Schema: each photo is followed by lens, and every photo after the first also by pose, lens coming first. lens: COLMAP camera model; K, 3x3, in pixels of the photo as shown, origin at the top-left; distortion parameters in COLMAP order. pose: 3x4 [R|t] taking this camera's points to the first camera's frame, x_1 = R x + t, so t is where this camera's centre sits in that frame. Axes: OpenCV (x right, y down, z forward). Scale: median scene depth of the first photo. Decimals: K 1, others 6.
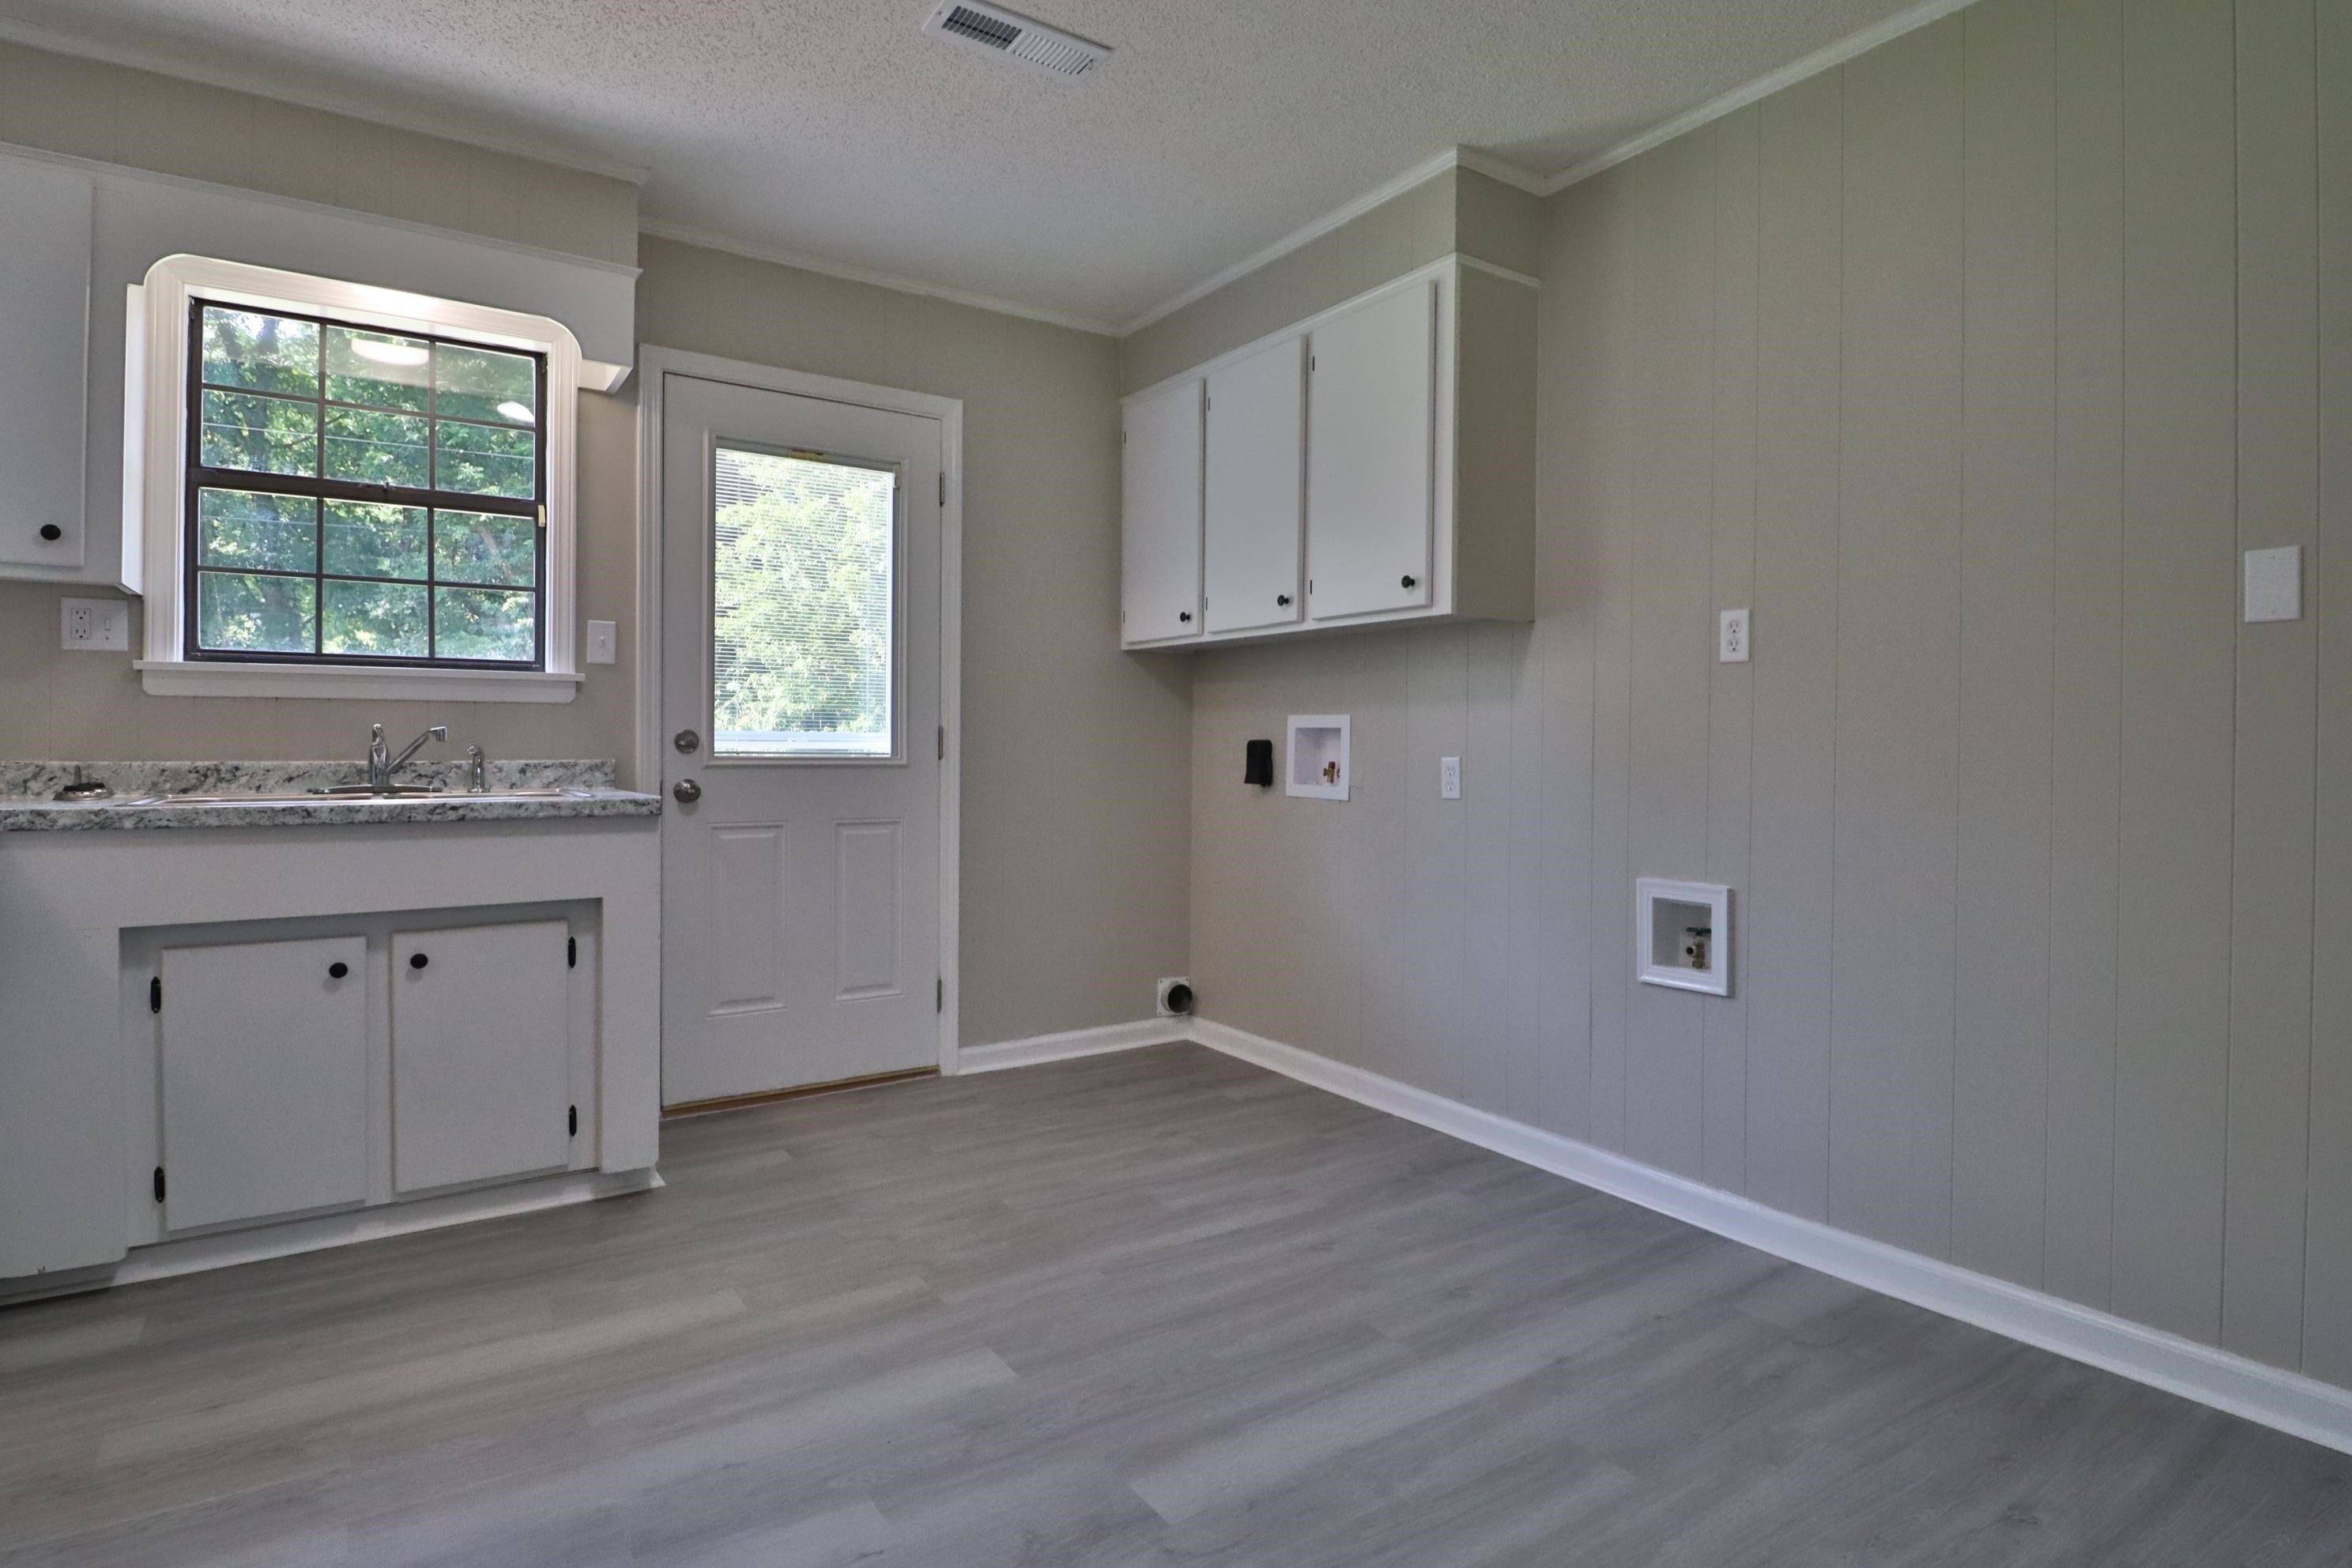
lens RADIAL K [[1228.4, 0, 1187.3], [0, 1228.4, 755.7], [0, 0, 1]] dist [0.000805, -0.015878]
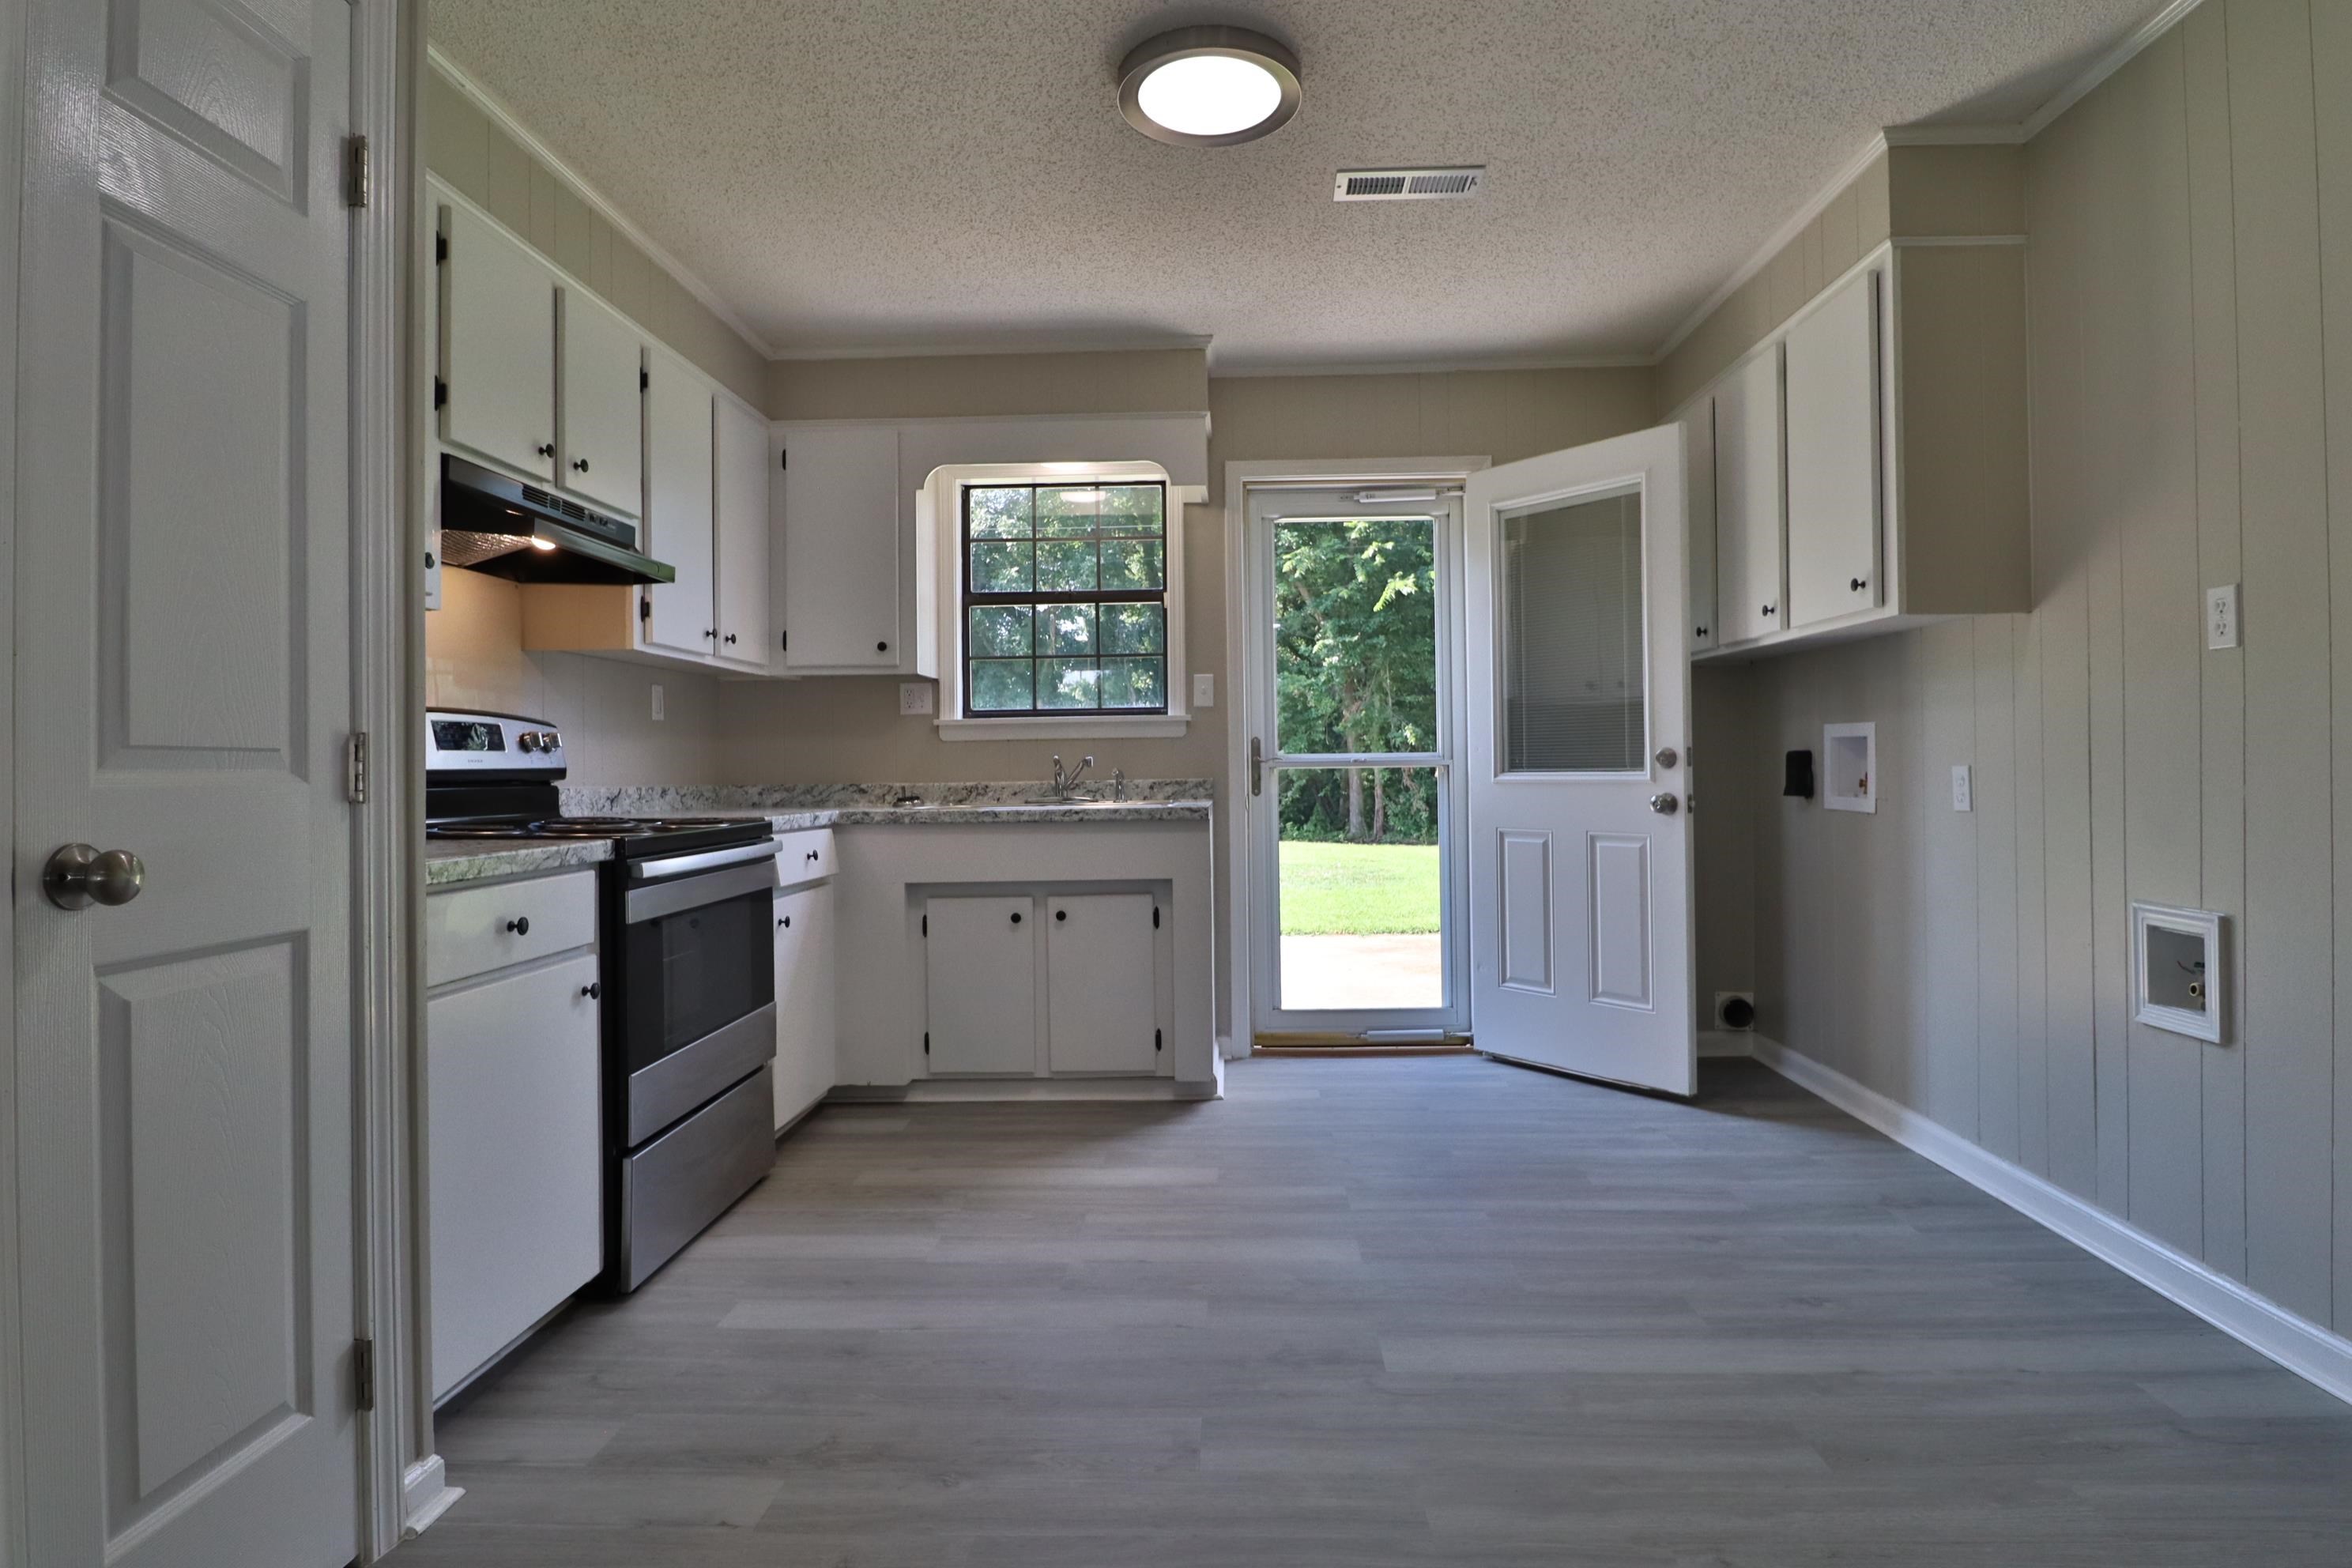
lens RADIAL K [[1228.4, 0, 1187.3], [0, 1228.4, 755.7], [0, 0, 1]] dist [0.000805, -0.015878]
pose [[0.801552, -0.021871, -0.597525, 0.364898], [0.013491, 0.999738, -0.018495, 0.003406], [0.597773, 0.006764, 0.801637, -0.095281]]
